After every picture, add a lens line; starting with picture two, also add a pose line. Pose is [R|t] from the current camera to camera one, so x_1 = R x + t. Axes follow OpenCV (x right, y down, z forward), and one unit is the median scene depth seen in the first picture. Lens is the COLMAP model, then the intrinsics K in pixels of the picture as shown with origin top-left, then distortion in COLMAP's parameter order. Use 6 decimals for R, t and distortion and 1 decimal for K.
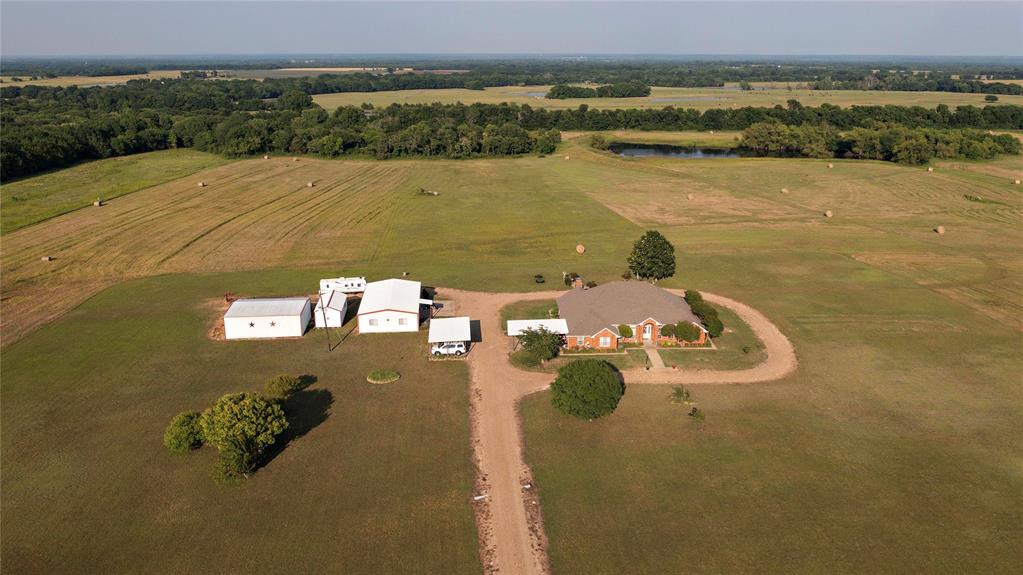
lens RADIAL K [[802.4, 0, 511.5], [0, 802.4, 287.5], [0, 0, 1]] dist [-0.022906, 0.002887]
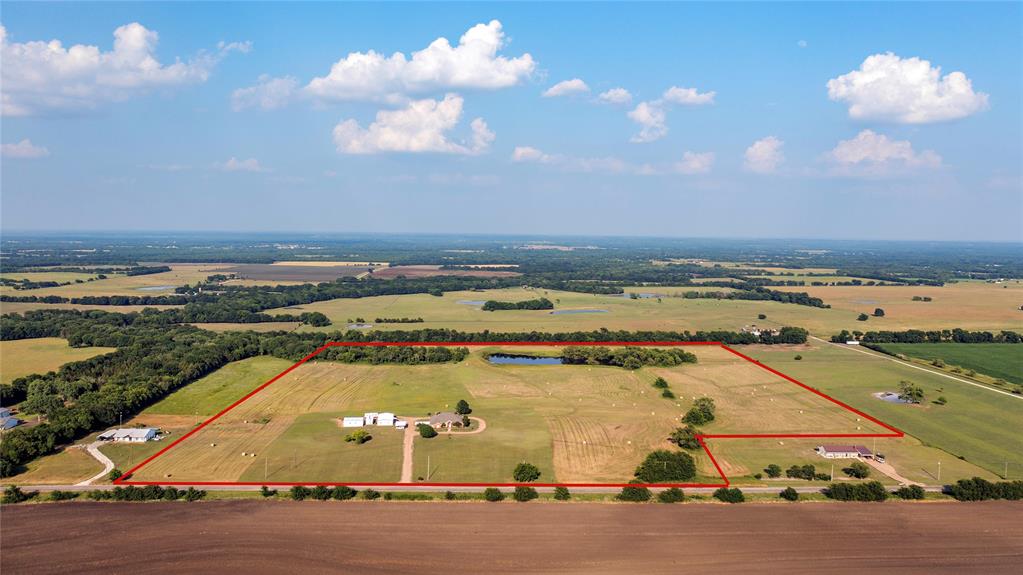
lens RADIAL K [[802.4, 0, 511.5], [0, 802.4, 287.5], [0, 0, 1]] dist [-0.022906, 0.002887]
pose [[0.999341, 0.008131, 0.035368, 0.108110], [-0.000442, 0.977235, -0.212158, 0.077204], [-0.036288, 0.212002, 0.976595, -1.012668]]
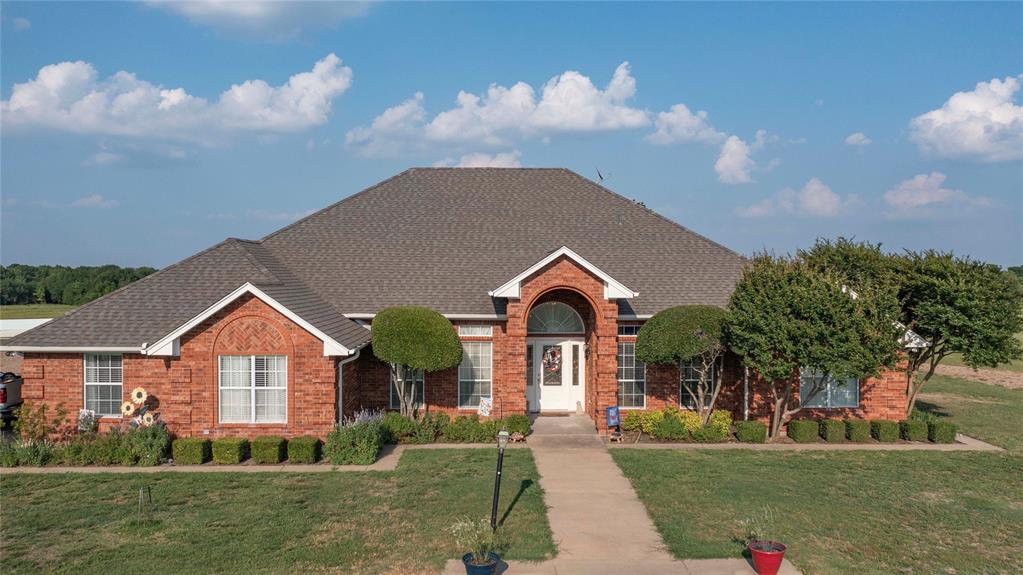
lens RADIAL K [[802.4, 0, 511.5], [0, 802.4, 287.5], [0, 0, 1]] dist [-0.022906, 0.002887]
pose [[0.999993, 0.003503, -0.001287, 0.051963], [-0.003721, 0.961558, -0.274577, 0.028420], [0.000276, 0.274580, 0.961564, 0.270764]]
